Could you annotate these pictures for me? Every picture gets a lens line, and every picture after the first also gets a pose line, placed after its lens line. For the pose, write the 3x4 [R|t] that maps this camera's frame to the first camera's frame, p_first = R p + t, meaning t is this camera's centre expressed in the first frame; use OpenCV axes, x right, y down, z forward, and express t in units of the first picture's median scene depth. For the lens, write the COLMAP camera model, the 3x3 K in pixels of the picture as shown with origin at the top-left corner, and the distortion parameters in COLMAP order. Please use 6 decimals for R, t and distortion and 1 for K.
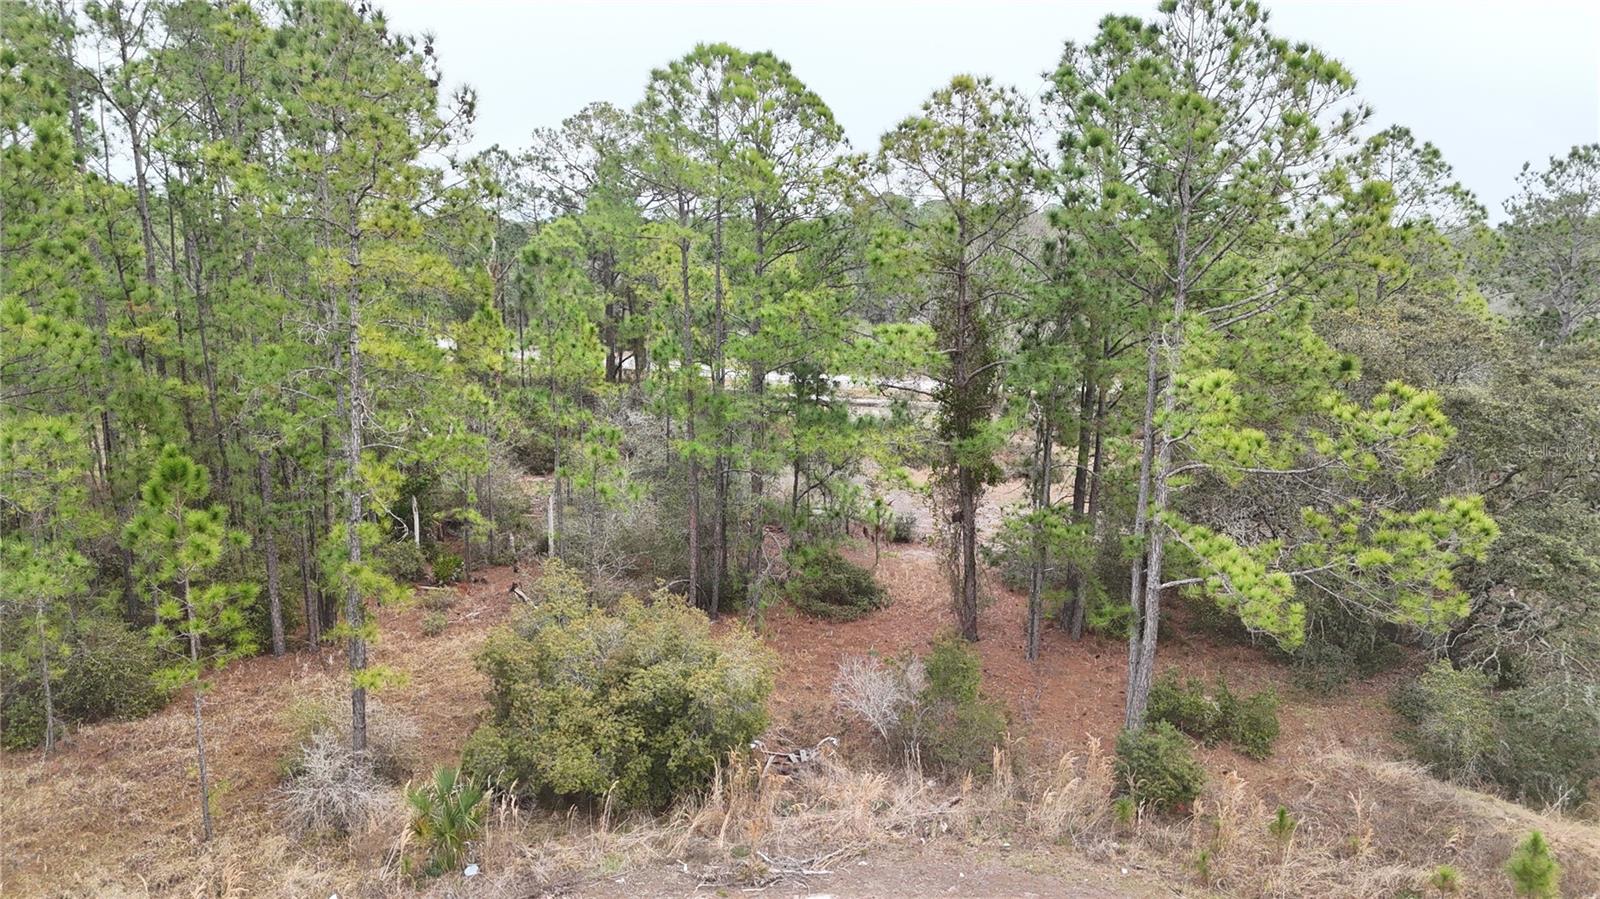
lens RADIAL K [[1145.6, 0, 800.0], [0, 1145.6, 449.5], [0, 0, 1]] dist [0.067786, -0.059056]
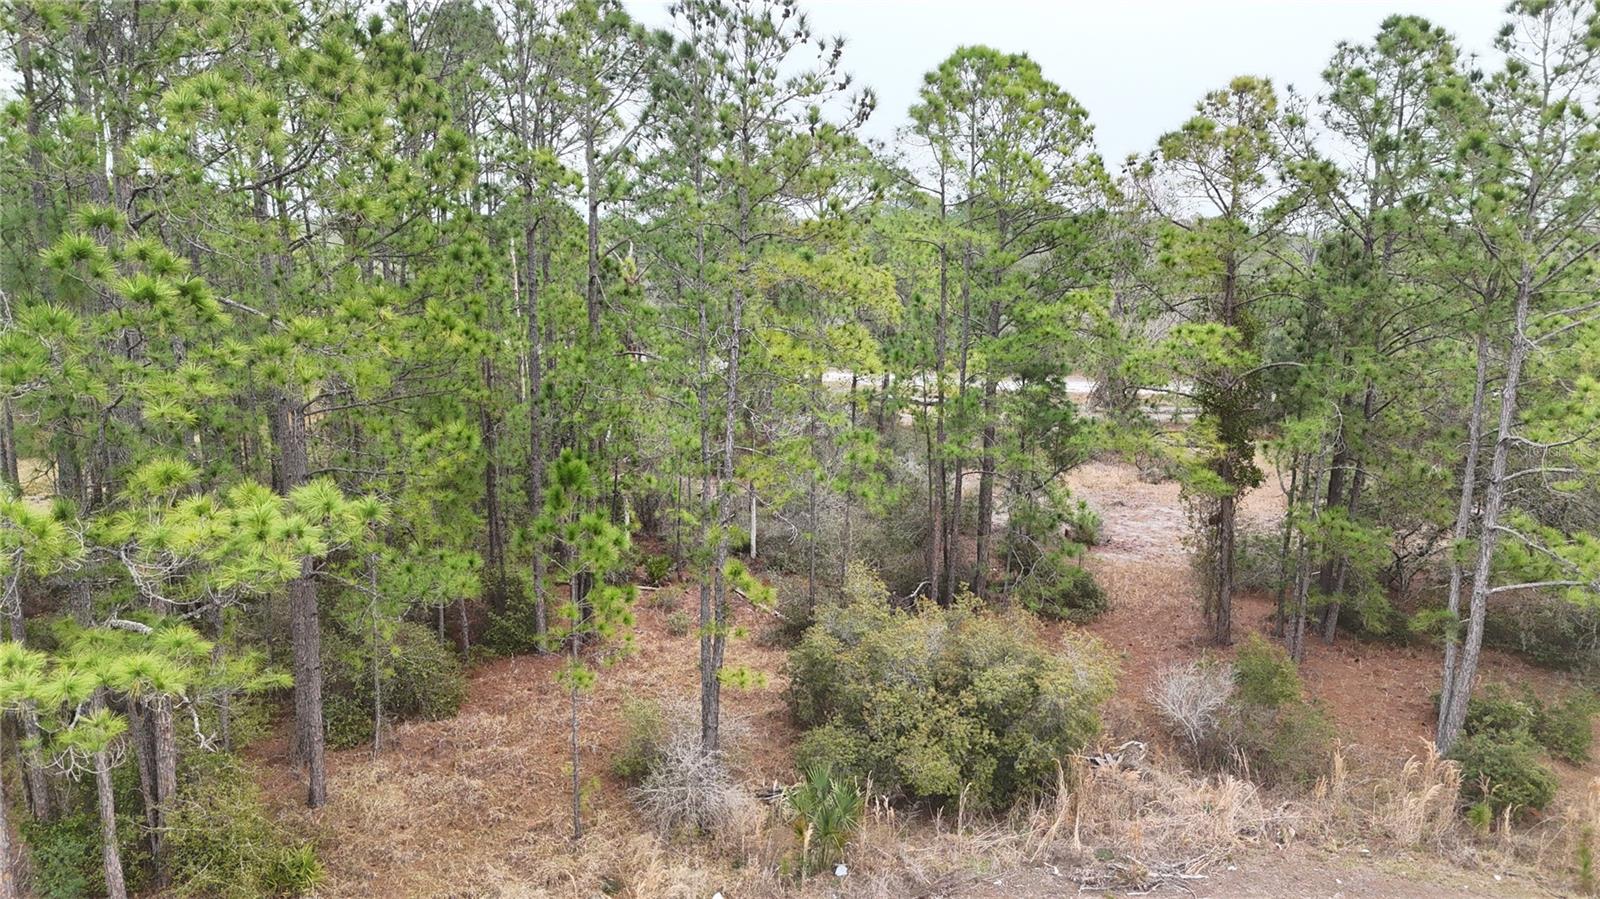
lens RADIAL K [[1145.6, 0, 800.0], [0, 1145.6, 449.5], [0, 0, 1]] dist [0.067786, -0.059056]
pose [[0.999987, 0.001444, -0.004868, -0.288510], [-0.001440, 0.999999, 0.000784, -0.002966], [0.004870, -0.000777, 0.999988, -0.003282]]
